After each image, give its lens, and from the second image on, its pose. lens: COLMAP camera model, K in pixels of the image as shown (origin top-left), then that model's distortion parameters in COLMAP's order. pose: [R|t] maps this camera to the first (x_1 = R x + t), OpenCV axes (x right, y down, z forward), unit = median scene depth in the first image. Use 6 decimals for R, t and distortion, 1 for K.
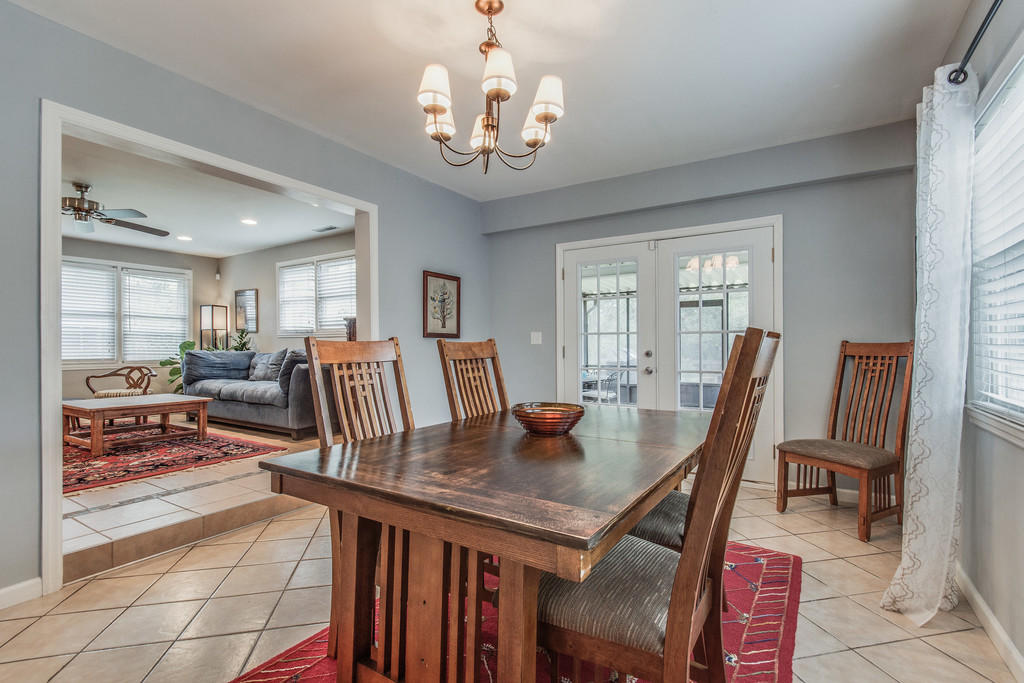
lens RADIAL K [[472.3, 0, 520.3], [0, 472.3, 345.8], [0, 0, 1]] dist [0.005155, 0.000722]
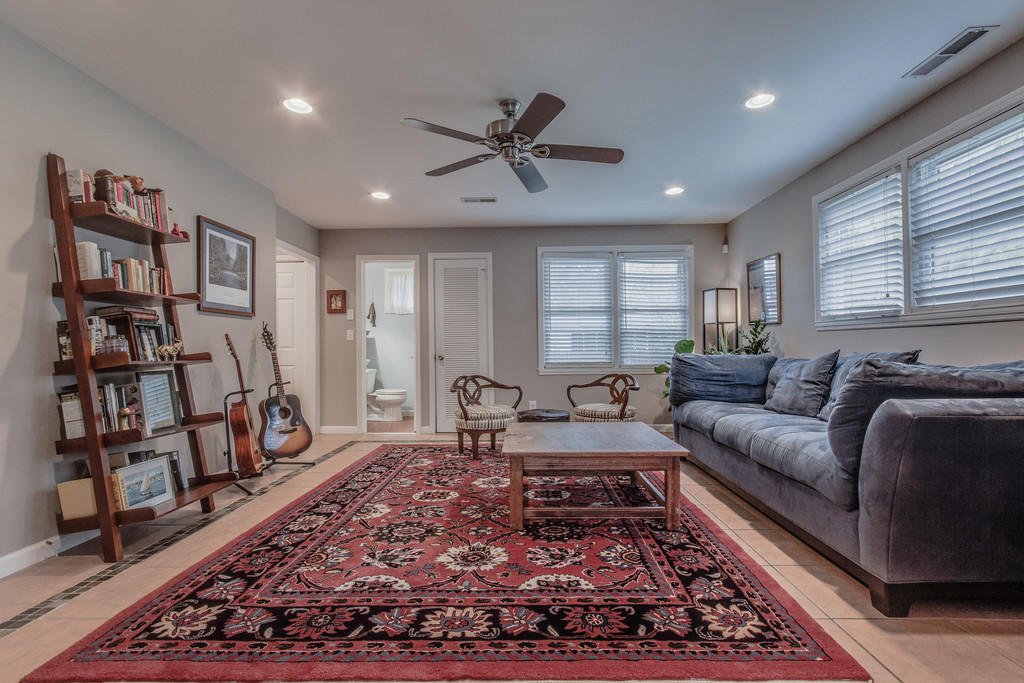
lens RADIAL K [[472.2, 0, 521.2], [0, 472.2, 346.9], [0, 0, 1]] dist [0.000715, 0.000661]
pose [[0.525993, -0.004863, -0.850475, -0.229068], [0.006243, 0.999979, -0.001857, 0.000436], [0.850466, -0.004333, 0.526012, 0.423890]]
